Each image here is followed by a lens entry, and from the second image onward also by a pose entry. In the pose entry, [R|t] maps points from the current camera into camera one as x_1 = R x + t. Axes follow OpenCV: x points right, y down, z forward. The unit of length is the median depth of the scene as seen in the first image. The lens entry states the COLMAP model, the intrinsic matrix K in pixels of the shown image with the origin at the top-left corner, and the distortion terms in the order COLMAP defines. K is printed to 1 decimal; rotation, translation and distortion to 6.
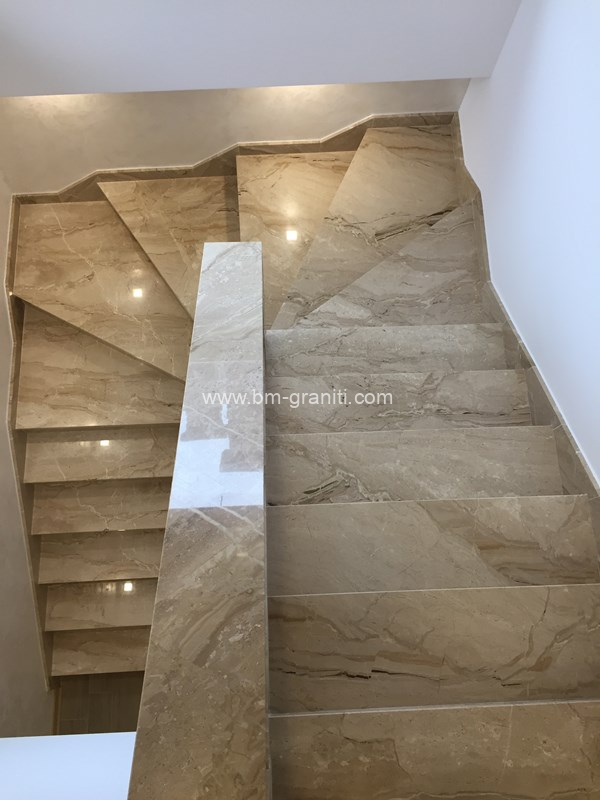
lens RADIAL K [[686.5, 0, 295.7], [0, 686.5, 401.1], [0, 0, 1]] dist [0.083144, -0.094231]
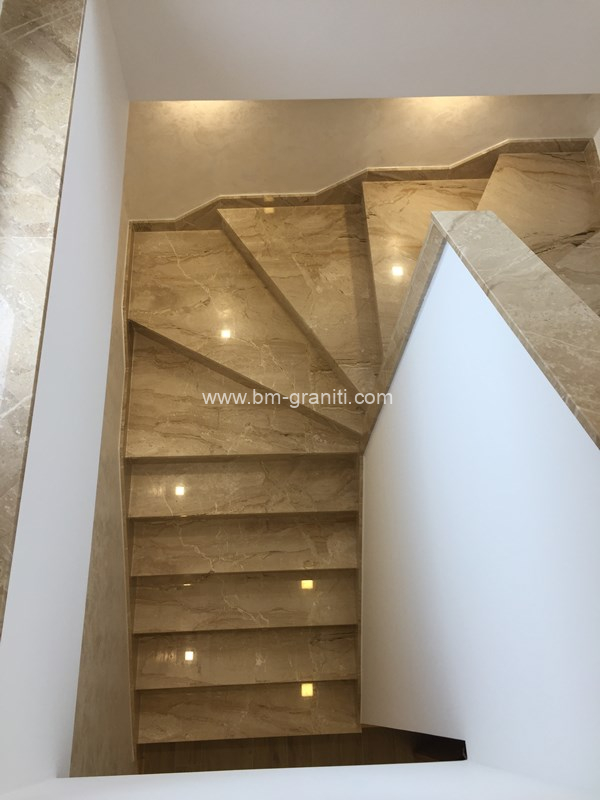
lens RADIAL K [[686.5, 0, 300.2], [0, 686.5, 397.9], [0, 0, 1]] dist [0.083144, -0.094231]
pose [[0.999879, 0.011516, 0.010430, -0.175728], [-0.010024, 0.991033, -0.133244, 0.081596], [-0.011871, 0.133123, 0.991028, 0.060779]]
